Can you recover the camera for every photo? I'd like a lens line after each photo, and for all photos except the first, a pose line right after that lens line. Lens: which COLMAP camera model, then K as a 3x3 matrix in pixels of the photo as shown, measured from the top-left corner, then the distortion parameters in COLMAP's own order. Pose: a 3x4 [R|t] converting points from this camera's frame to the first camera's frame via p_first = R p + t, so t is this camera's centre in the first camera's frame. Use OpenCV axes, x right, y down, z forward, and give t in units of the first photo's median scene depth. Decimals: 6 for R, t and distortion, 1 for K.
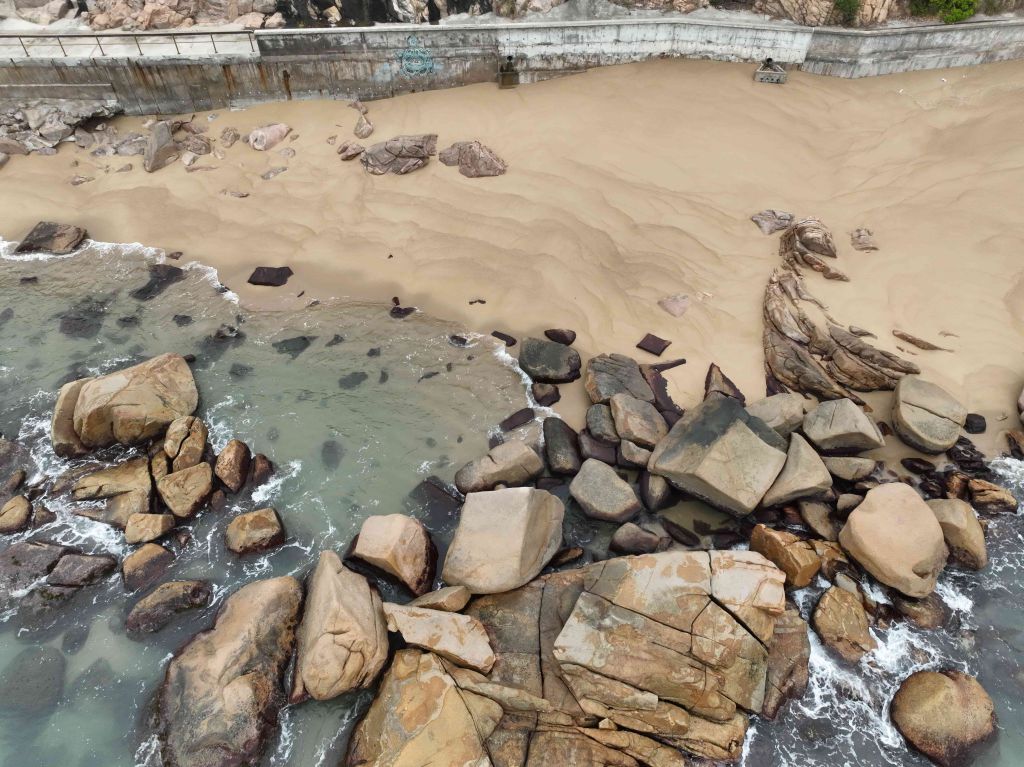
lens RADIAL K [[722.7, 0, 512.0], [0, 722.7, 383.5], [0, 0, 1]] dist [-0.007021, 0.026896]
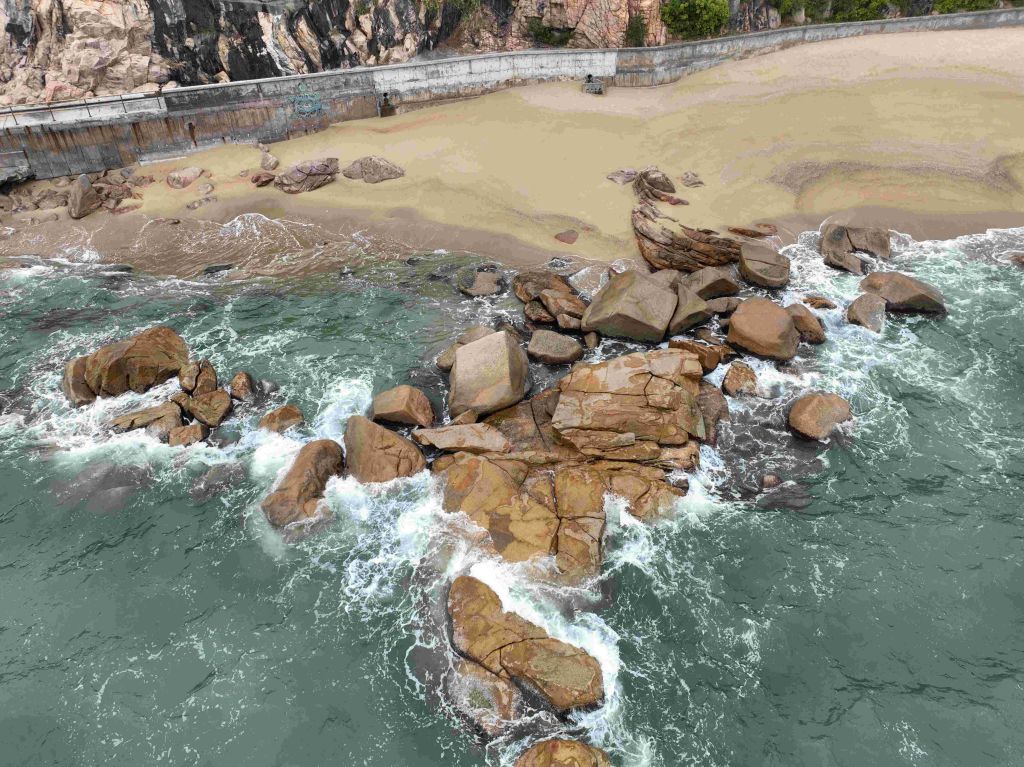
lens RADIAL K [[776.1, 0, 522.4], [0, 776.1, 383.3], [0, 0, 1]] dist [-0.008531, 0.025211]
pose [[0.960474, -0.175778, 0.215852, -0.149387], [0.210175, 0.966356, -0.148265, 0.255257], [-0.182528, 0.187772, 0.965104, -0.196719]]
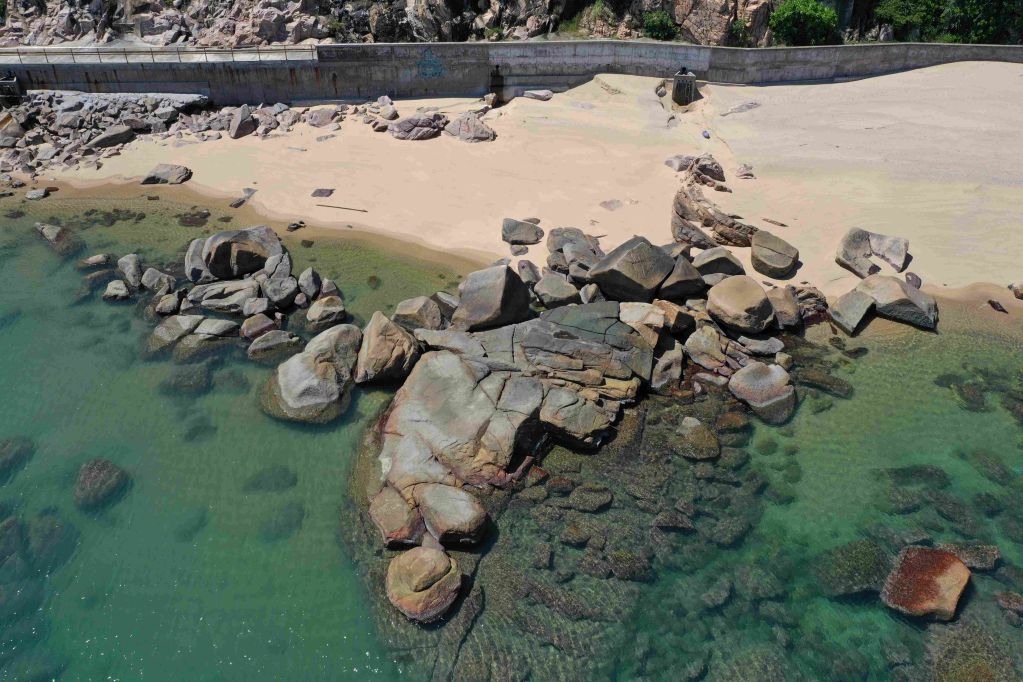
lens RADIAL K [[798.5, 0, 510.2], [0, 798.5, 342.2], [0, 0, 1]] dist [-0.009896, -0.000951]
pose [[0.999935, 0.003775, 0.010724, 0.007305], [-0.001590, 0.980420, -0.196912, 0.372956], [-0.011258, 0.196882, 0.980362, -0.397546]]
